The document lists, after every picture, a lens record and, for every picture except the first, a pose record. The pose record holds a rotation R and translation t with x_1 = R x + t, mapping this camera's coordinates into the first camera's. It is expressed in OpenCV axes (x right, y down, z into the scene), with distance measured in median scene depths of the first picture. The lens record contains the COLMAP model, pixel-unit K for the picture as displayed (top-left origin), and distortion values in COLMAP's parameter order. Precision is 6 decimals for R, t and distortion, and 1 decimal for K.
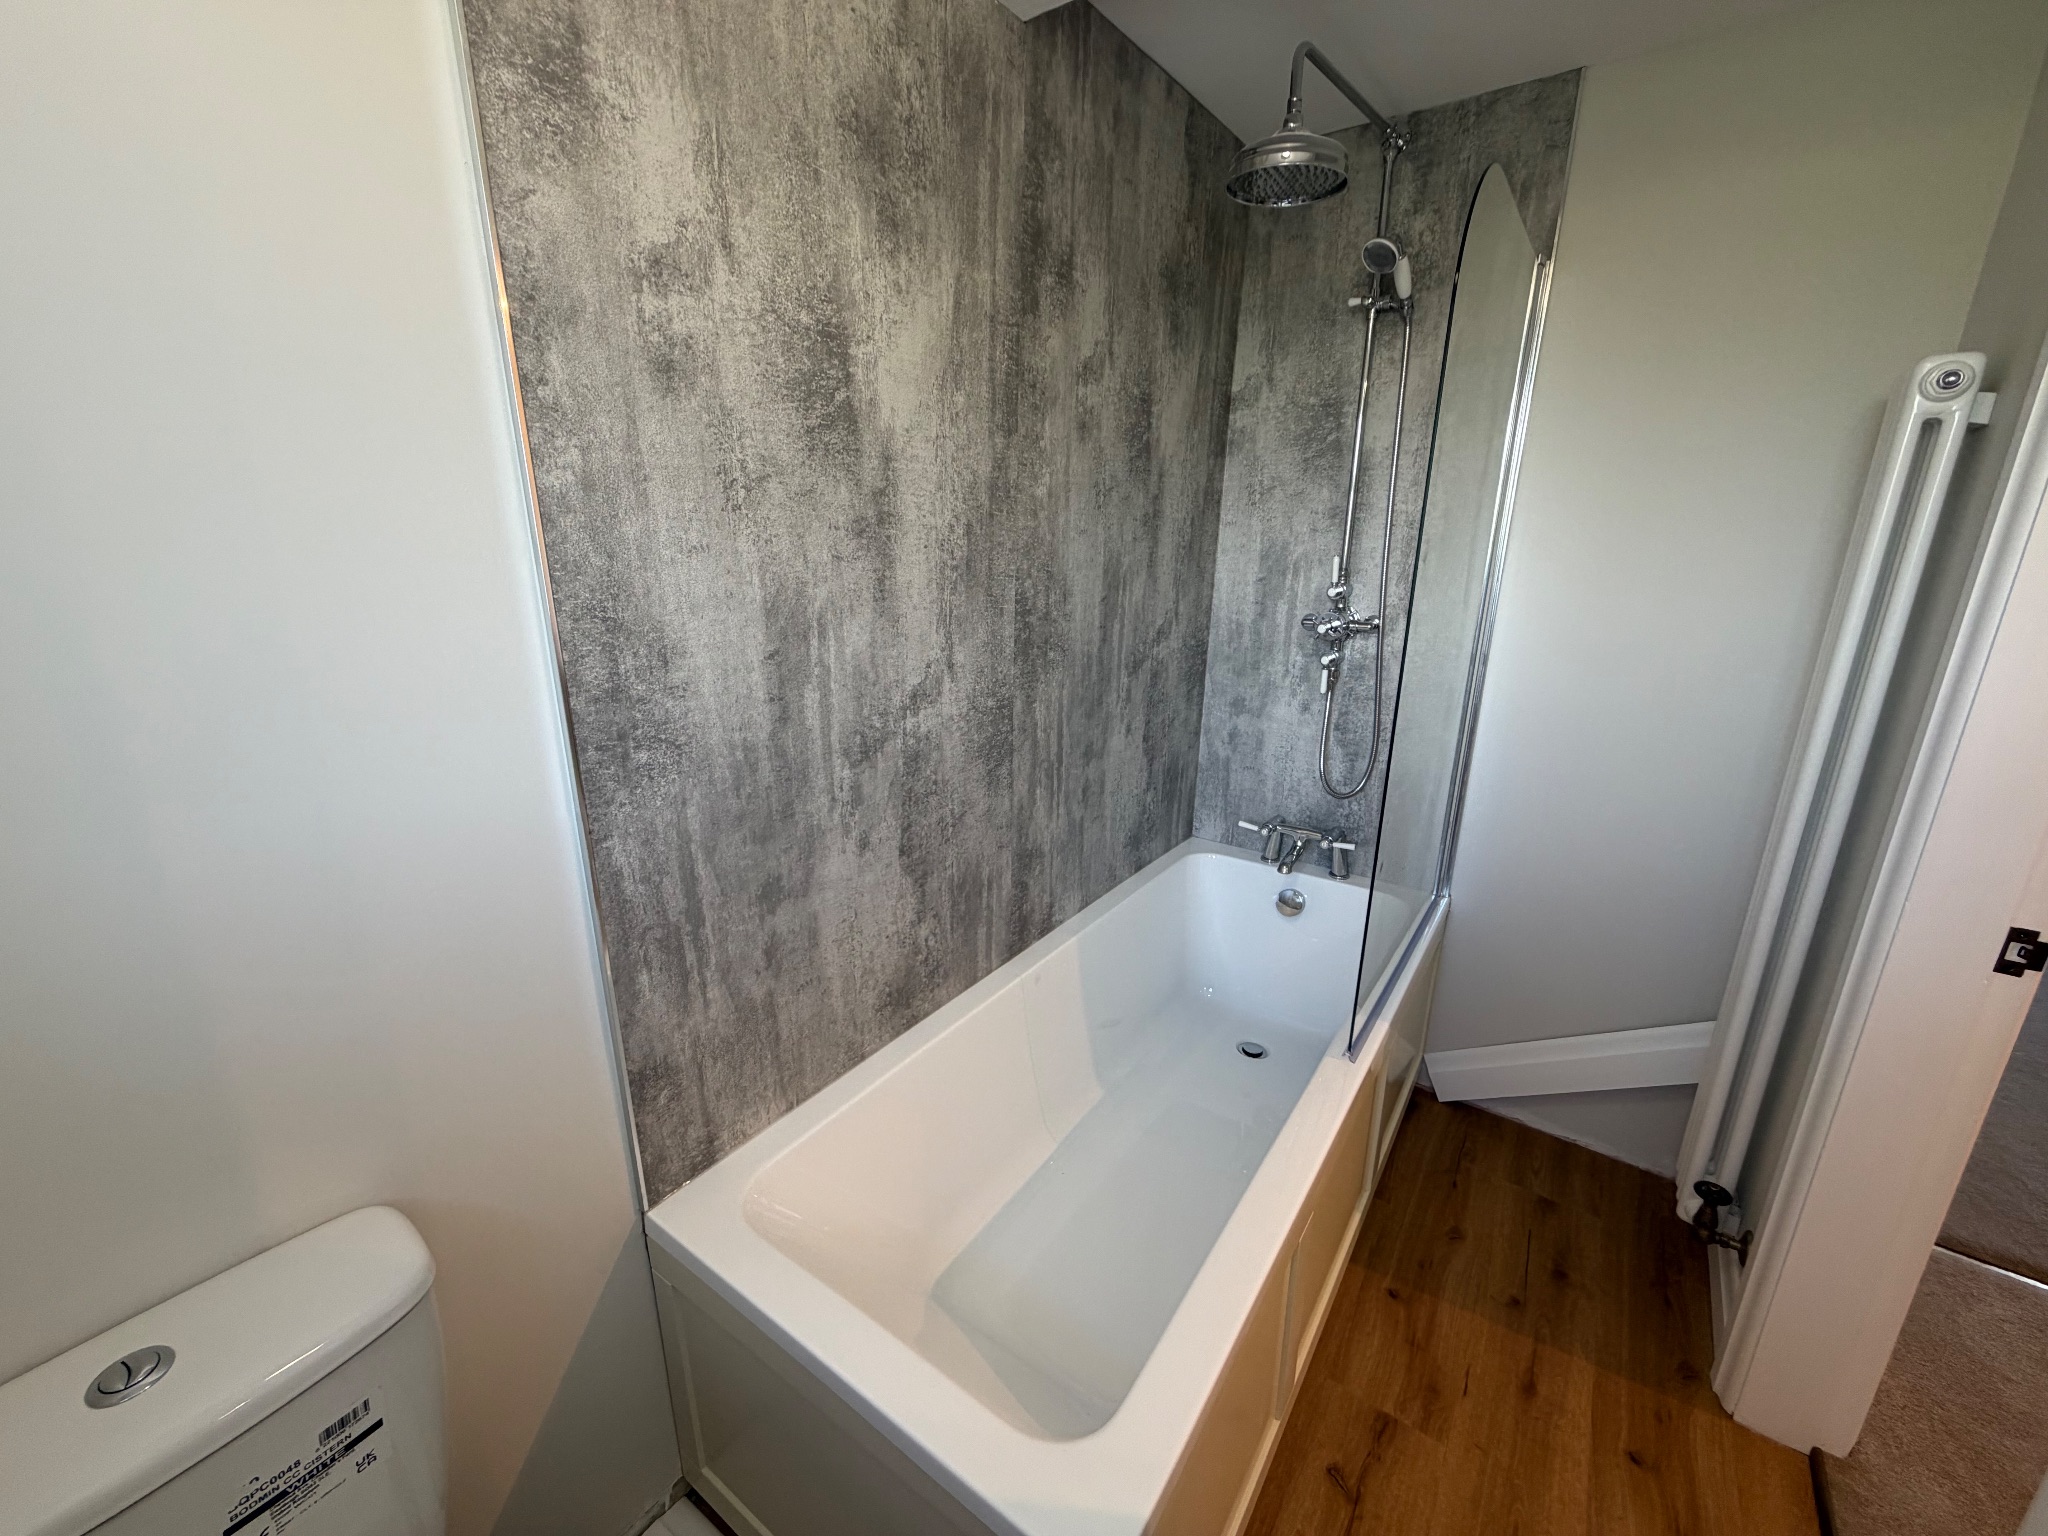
lens RADIAL K [[816.5, 0, 1027.0], [0, 816.5, 782.2], [0, 0, 1]] dist [0.001916, -0.000681]
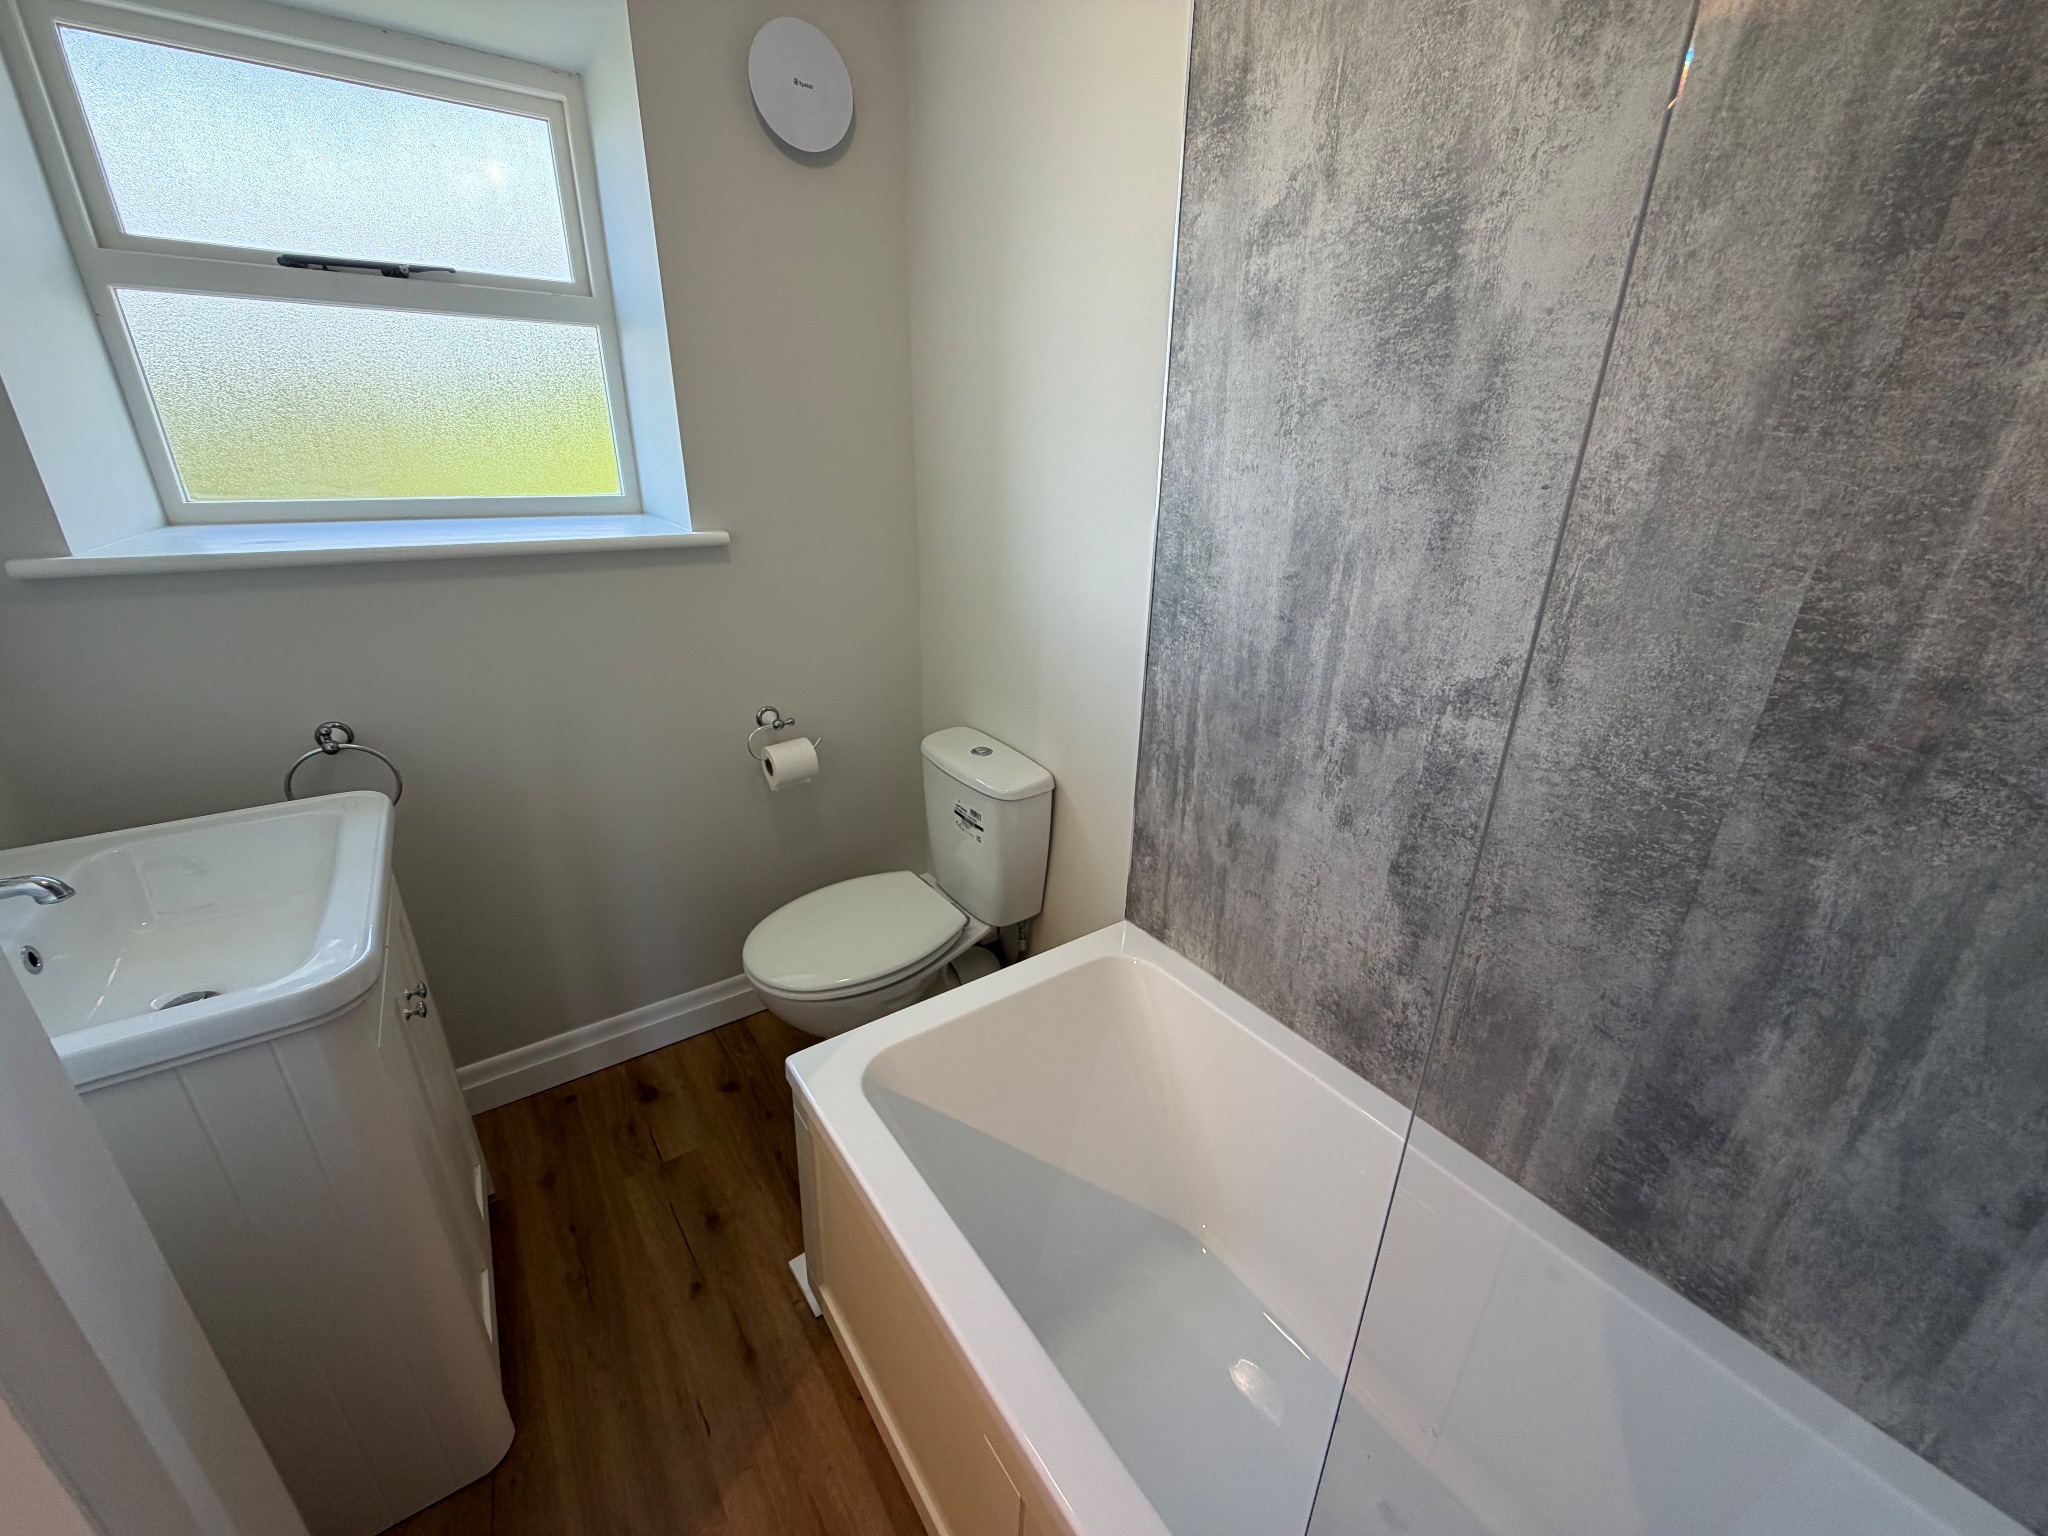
lens RADIAL K [[816.5, 0, 1023.6], [0, 816.5, 753.2], [0, 0, 1]] dist [0.001916, -0.000681]
pose [[-0.329968, 0.337112, -0.881746, 0.764412], [-0.293000, 0.851355, 0.435139, -0.305795], [0.897370, 0.401934, -0.182146, 0.940472]]
